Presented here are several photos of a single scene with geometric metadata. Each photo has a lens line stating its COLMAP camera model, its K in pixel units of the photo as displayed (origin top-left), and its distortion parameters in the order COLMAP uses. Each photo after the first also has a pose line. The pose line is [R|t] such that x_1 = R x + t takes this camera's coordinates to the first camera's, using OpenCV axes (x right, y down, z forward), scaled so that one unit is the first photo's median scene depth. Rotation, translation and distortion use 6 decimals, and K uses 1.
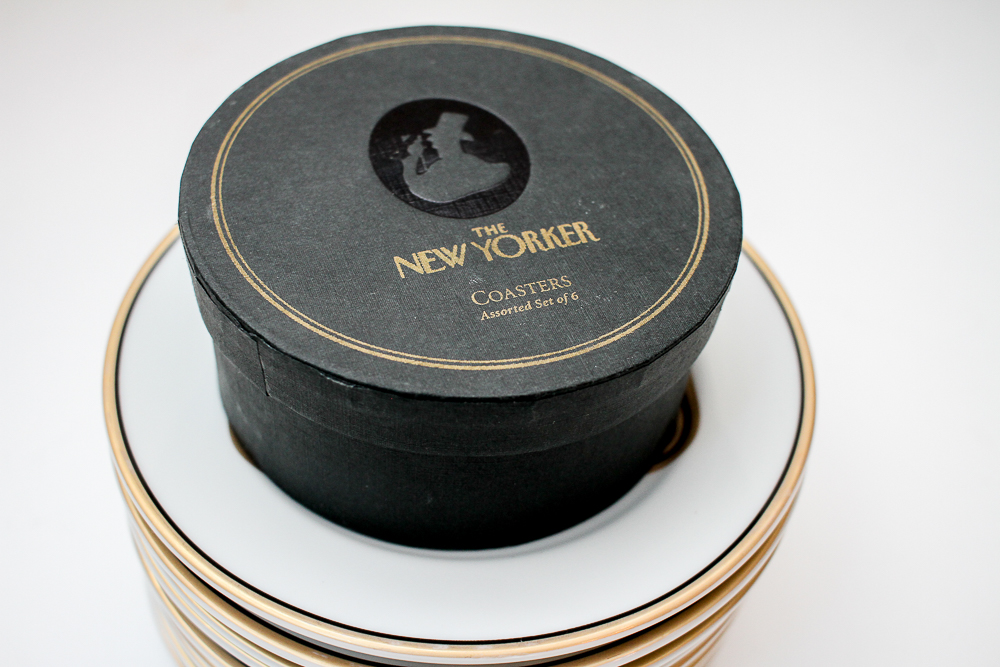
lens RADIAL K [[1160.9, 0, 496.6], [0, 1160.9, 333.7], [0, 0, 1]] dist [-0.056649, 0.000000]
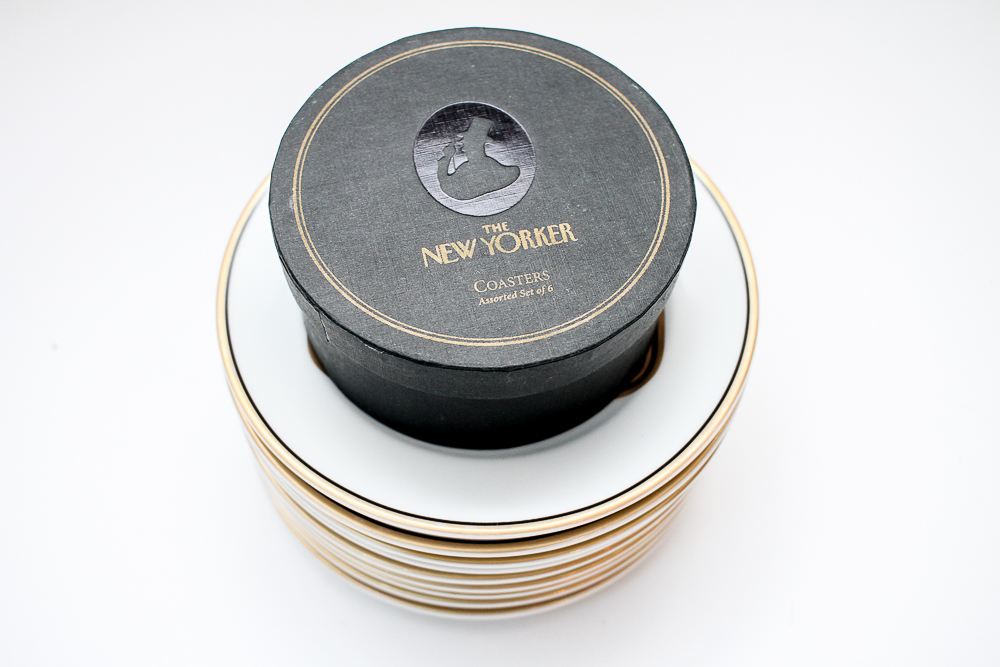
lens RADIAL K [[1160.9, 0, 502.3], [0, 1160.9, 333.1], [0, 0, 1]] dist [-0.056649, 0.000000]
pose [[0.992409, 0.075961, -0.096722, 0.140411], [-0.054446, 0.976549, 0.208299, -0.250157], [0.110276, -0.201451, 0.973271, -0.326780]]
